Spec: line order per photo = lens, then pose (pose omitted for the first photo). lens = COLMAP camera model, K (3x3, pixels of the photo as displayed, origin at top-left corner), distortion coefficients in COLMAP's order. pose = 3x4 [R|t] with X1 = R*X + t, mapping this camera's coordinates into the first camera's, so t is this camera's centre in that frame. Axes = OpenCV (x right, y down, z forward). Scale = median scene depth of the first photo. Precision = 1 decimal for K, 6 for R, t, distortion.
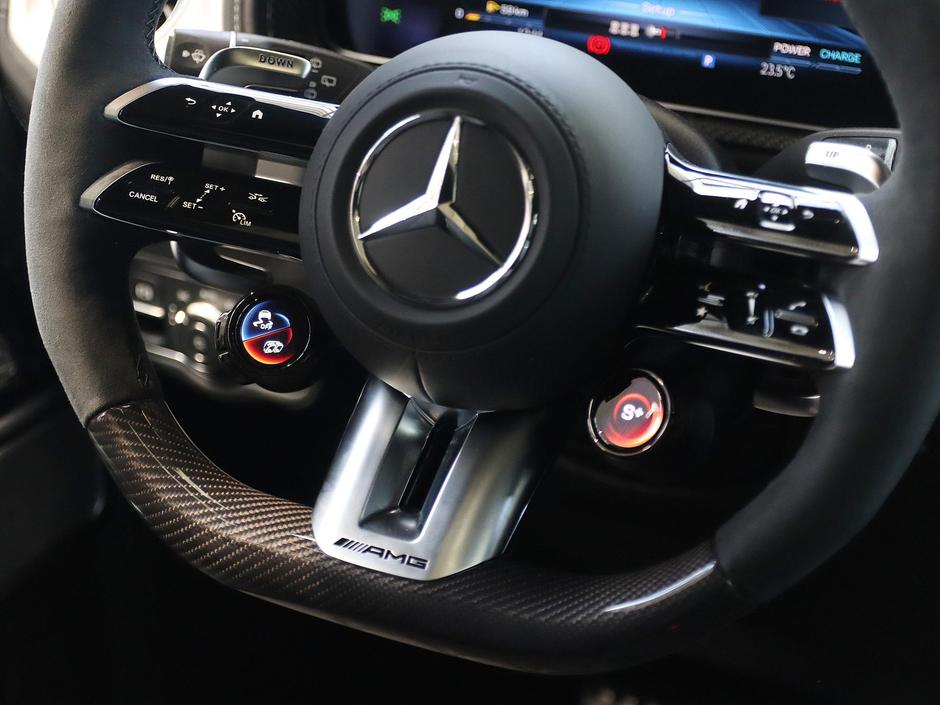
lens RADIAL K [[1696.1, 0, 466.3], [0, 1696.1, 355.2], [0, 0, 1]] dist [-0.014842, 0.000000]
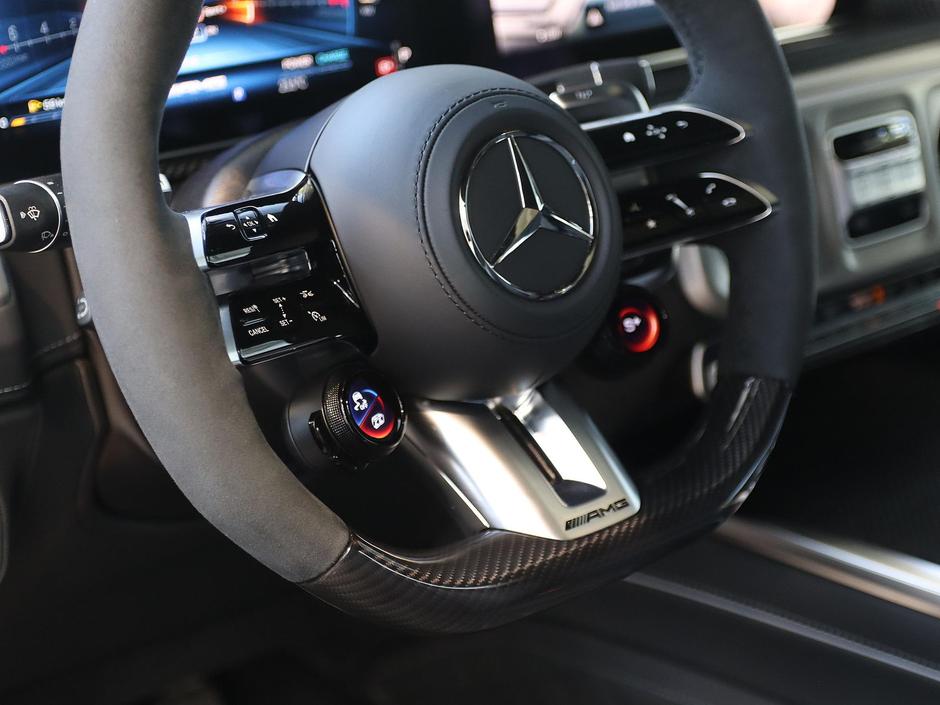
lens RADIAL K [[1708.4, 0, 469.9], [0, 1708.4, 343.2], [0, 0, 1]] dist [0.031944, 0.000000]
pose [[0.451337, -0.368543, 0.812694, -0.903555], [0.389934, 0.900632, 0.191868, -0.221633], [-0.802650, 0.230300, 0.550196, 0.379941]]
